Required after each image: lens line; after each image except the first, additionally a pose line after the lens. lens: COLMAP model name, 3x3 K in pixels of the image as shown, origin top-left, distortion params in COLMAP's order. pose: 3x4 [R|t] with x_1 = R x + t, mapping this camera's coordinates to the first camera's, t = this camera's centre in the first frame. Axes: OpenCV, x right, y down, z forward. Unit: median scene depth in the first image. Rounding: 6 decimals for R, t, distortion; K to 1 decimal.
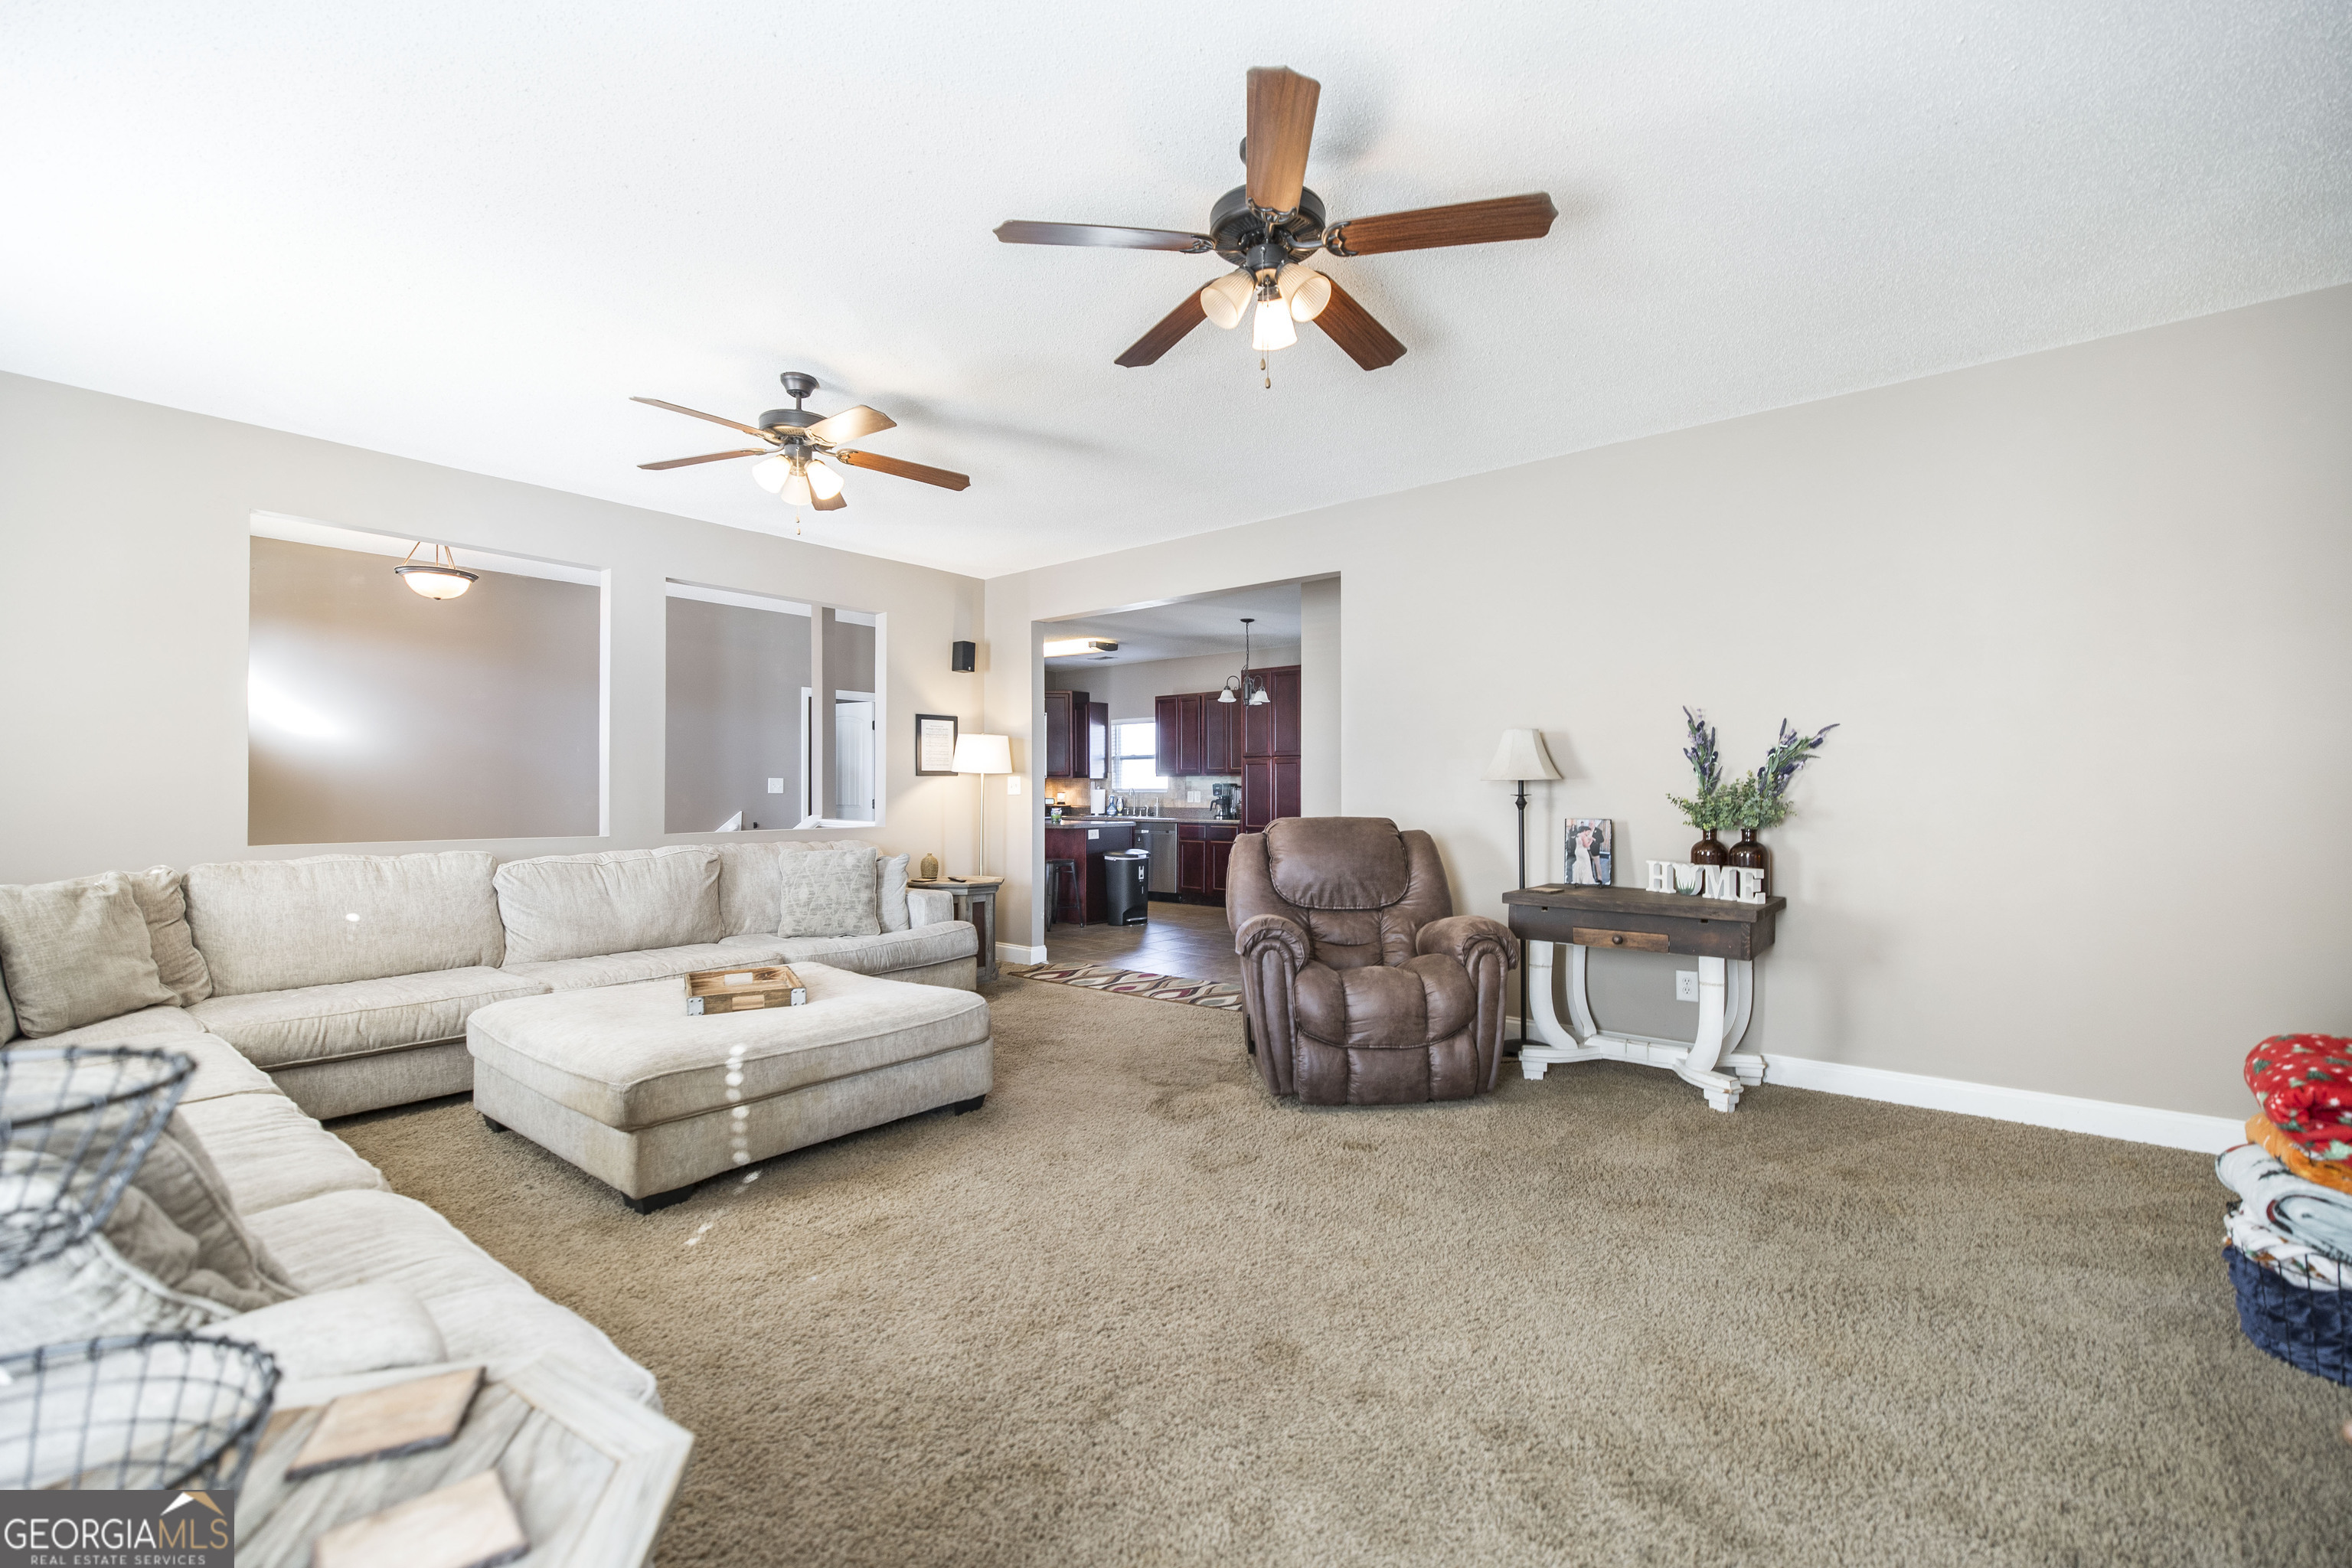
lens RADIAL K [[991.2, 0, 1170.6], [0, 991.2, 787.9], [0, 0, 1]] dist [0.007674, -0.000320]
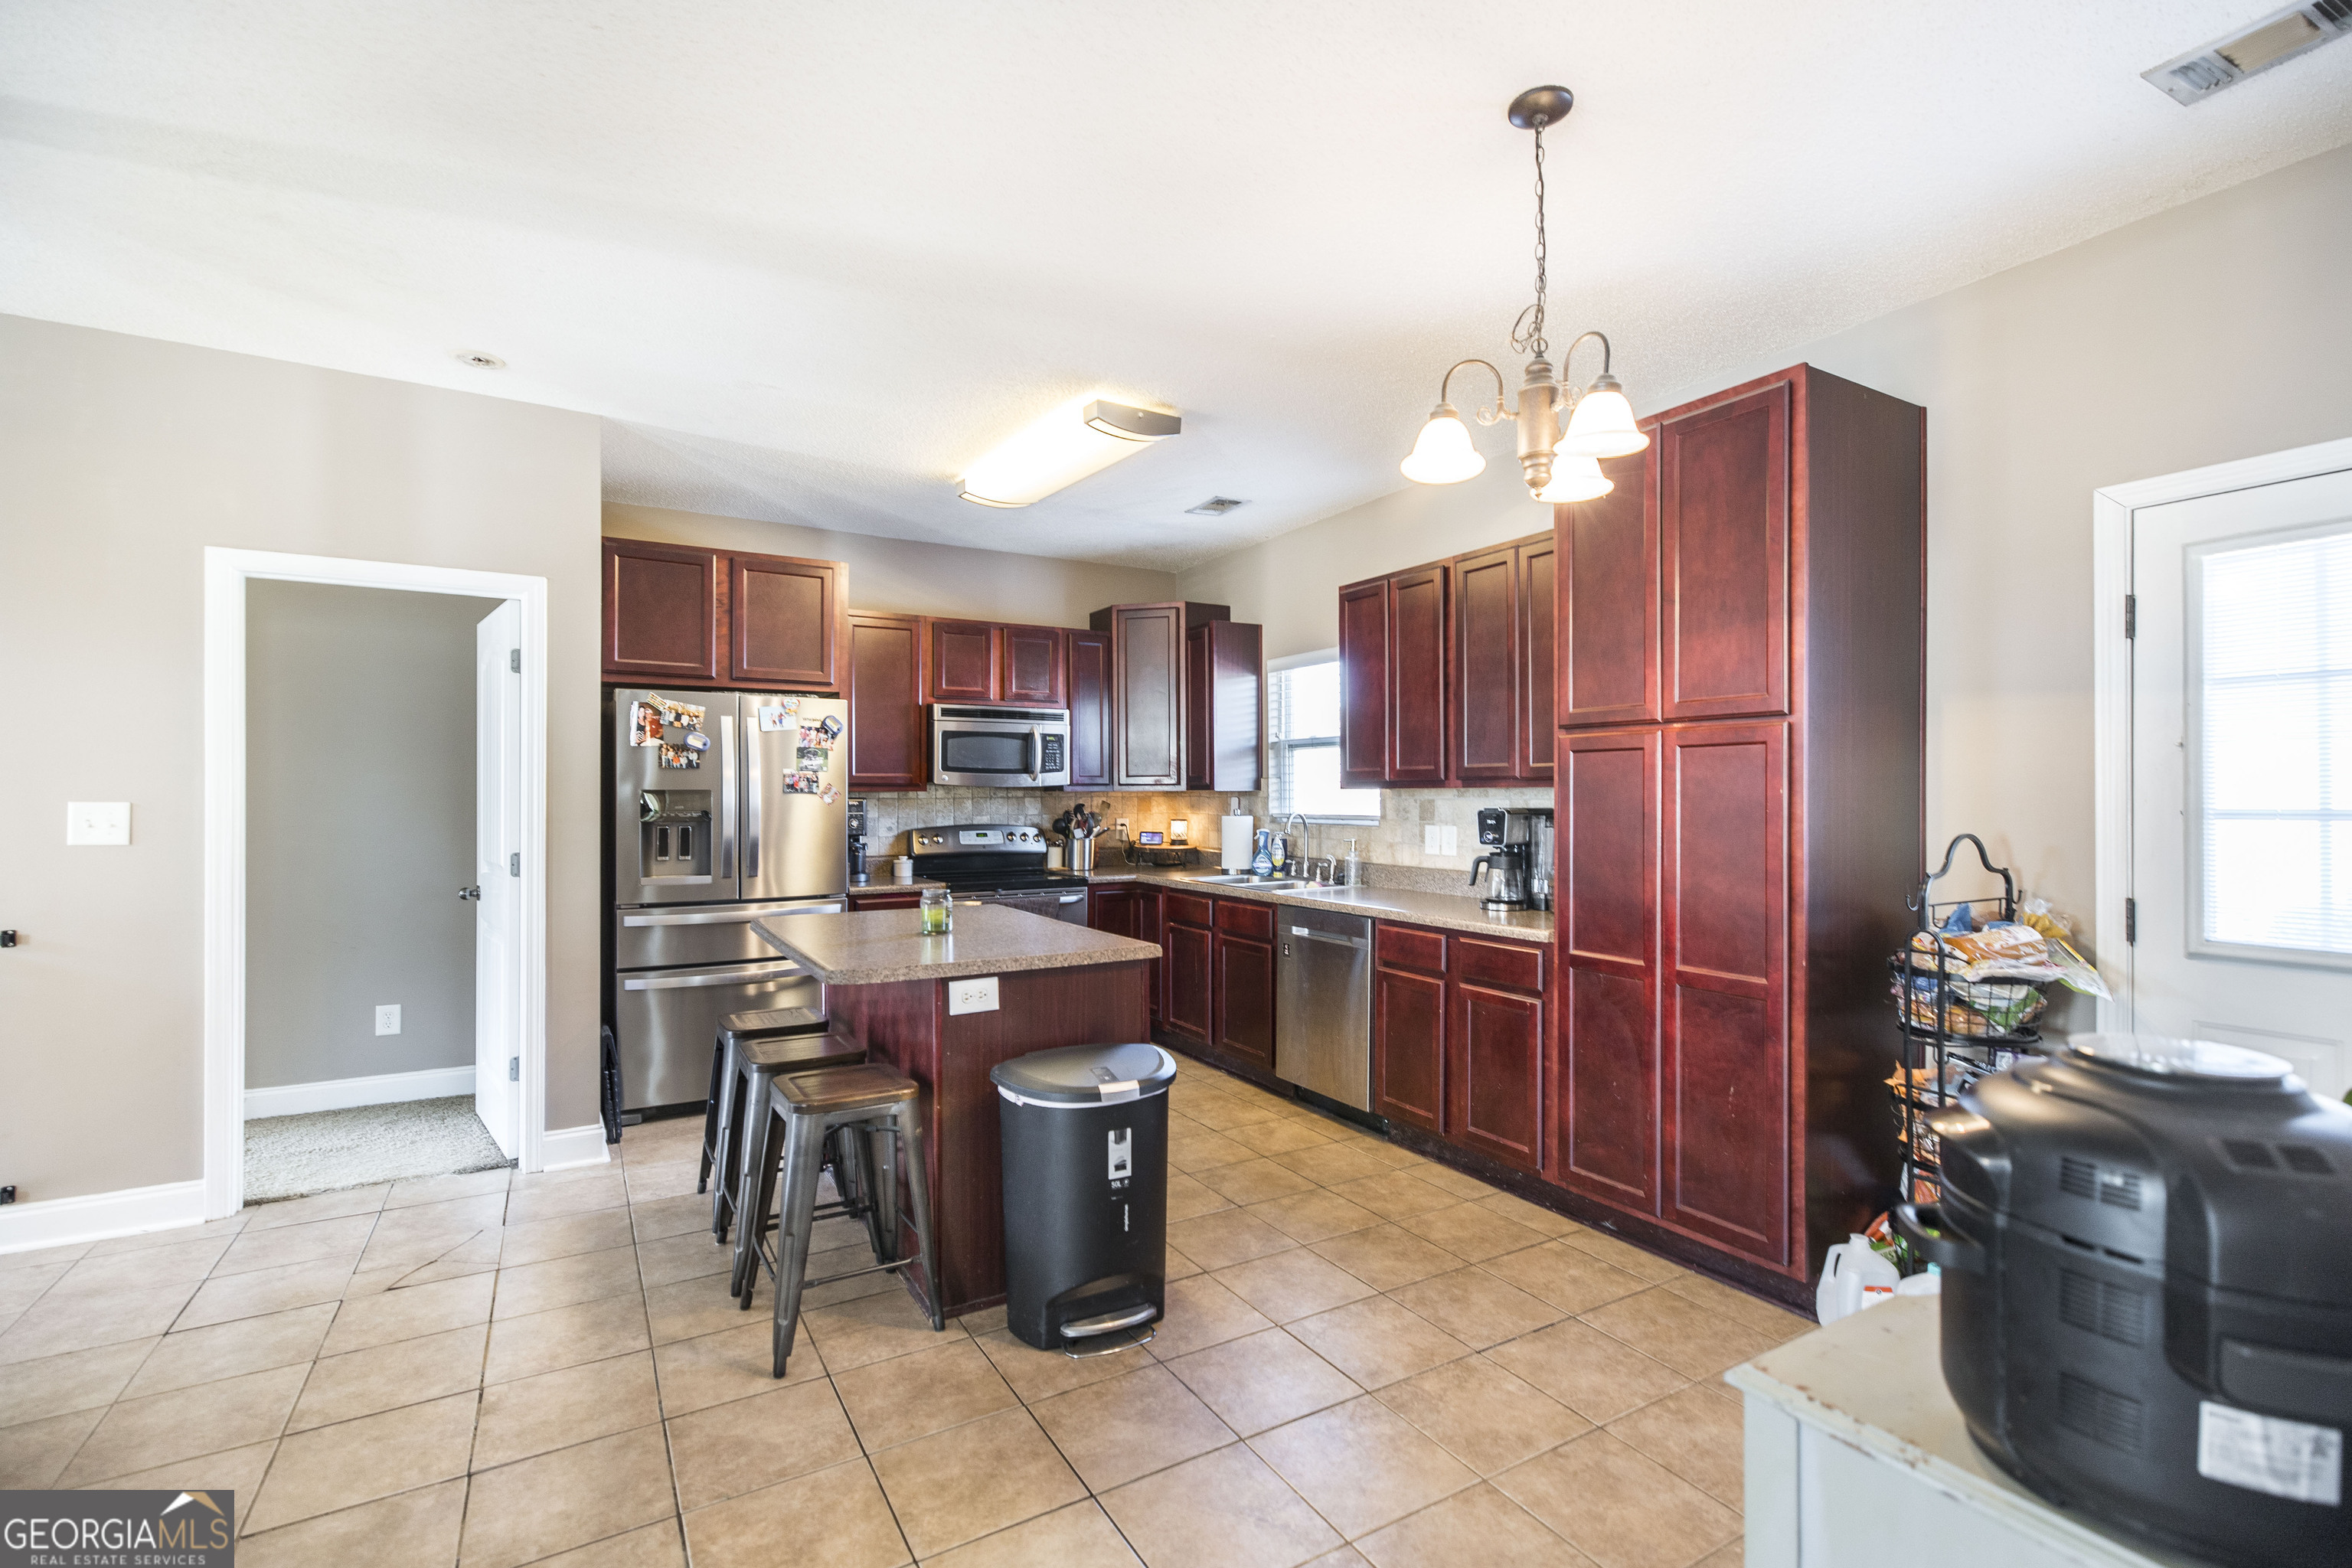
lens RADIAL K [[991.2, 0, 1188.1], [0, 991.2, 782.9], [0, 0, 1]] dist [0.007674, -0.000320]
pose [[0.938747, -0.005435, -0.344563, 0.063245], [0.002292, 0.999952, -0.009528, -0.009569], [0.344599, 0.008155, 0.938715, 0.593875]]
